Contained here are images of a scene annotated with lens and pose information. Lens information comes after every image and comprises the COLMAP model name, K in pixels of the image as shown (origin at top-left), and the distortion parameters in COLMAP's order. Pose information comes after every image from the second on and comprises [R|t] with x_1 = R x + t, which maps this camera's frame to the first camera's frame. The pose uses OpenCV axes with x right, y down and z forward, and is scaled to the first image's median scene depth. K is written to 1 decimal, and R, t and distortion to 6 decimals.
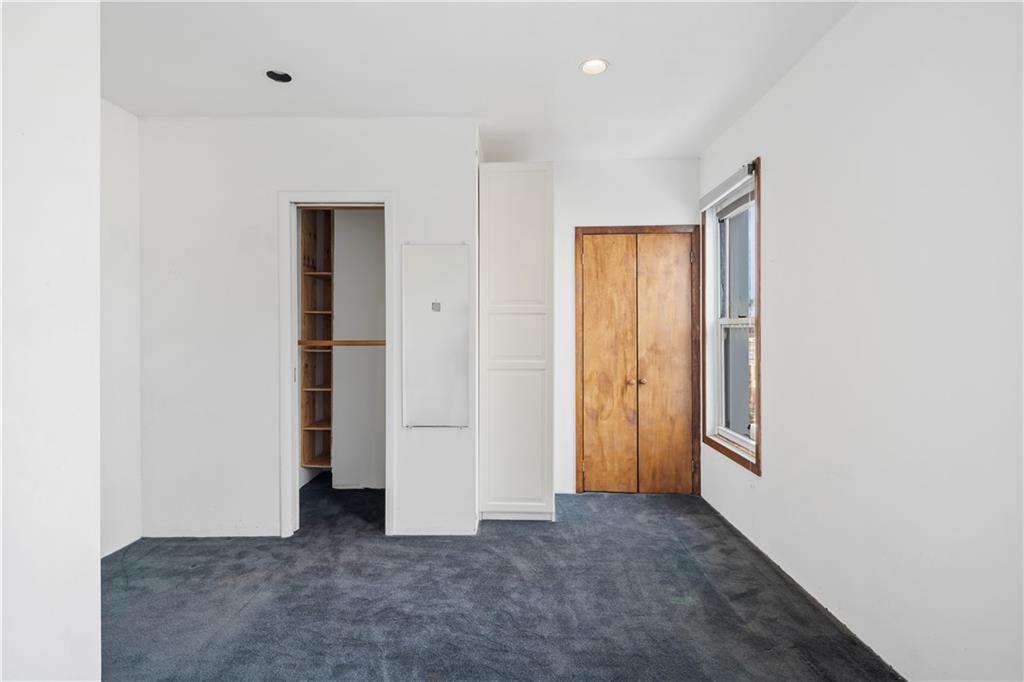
lens RADIAL K [[508.1, 0, 508.6], [0, 508.1, 336.5], [0, 0, 1]] dist [0.002043, -0.006901]
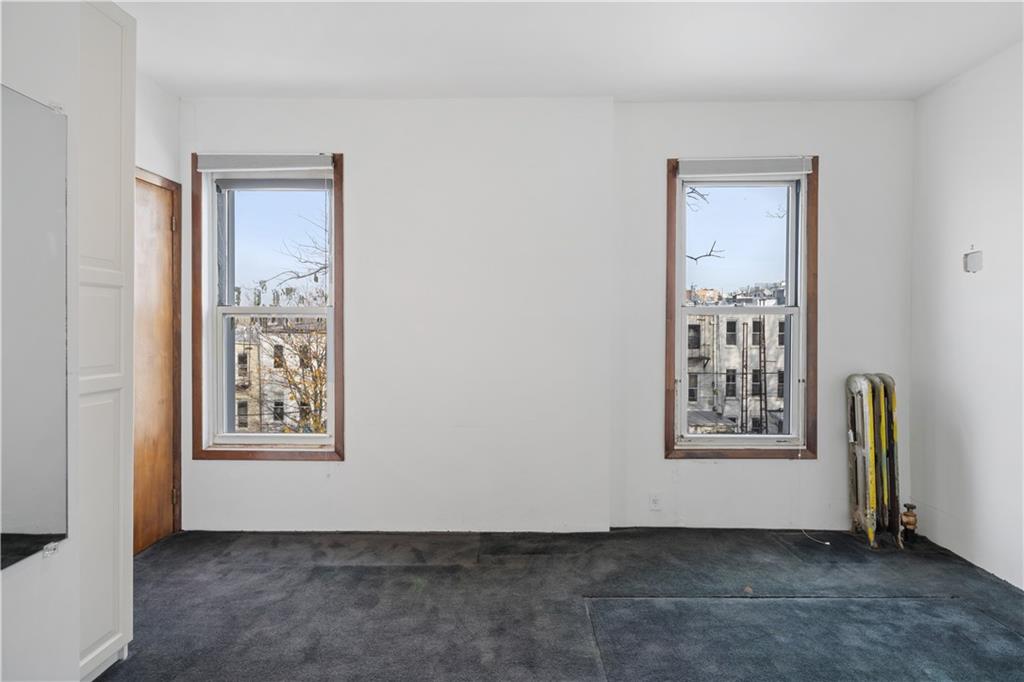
lens RADIAL K [[508.1, 0, 508.8], [0, 508.1, 334.7], [0, 0, 1]] dist [0.002043, -0.006901]
pose [[-0.015502, -0.020735, 0.999665, -0.501748], [0.004390, 0.999774, 0.020805, -0.003919], [-0.999870, 0.004711, -0.015408, 0.617784]]
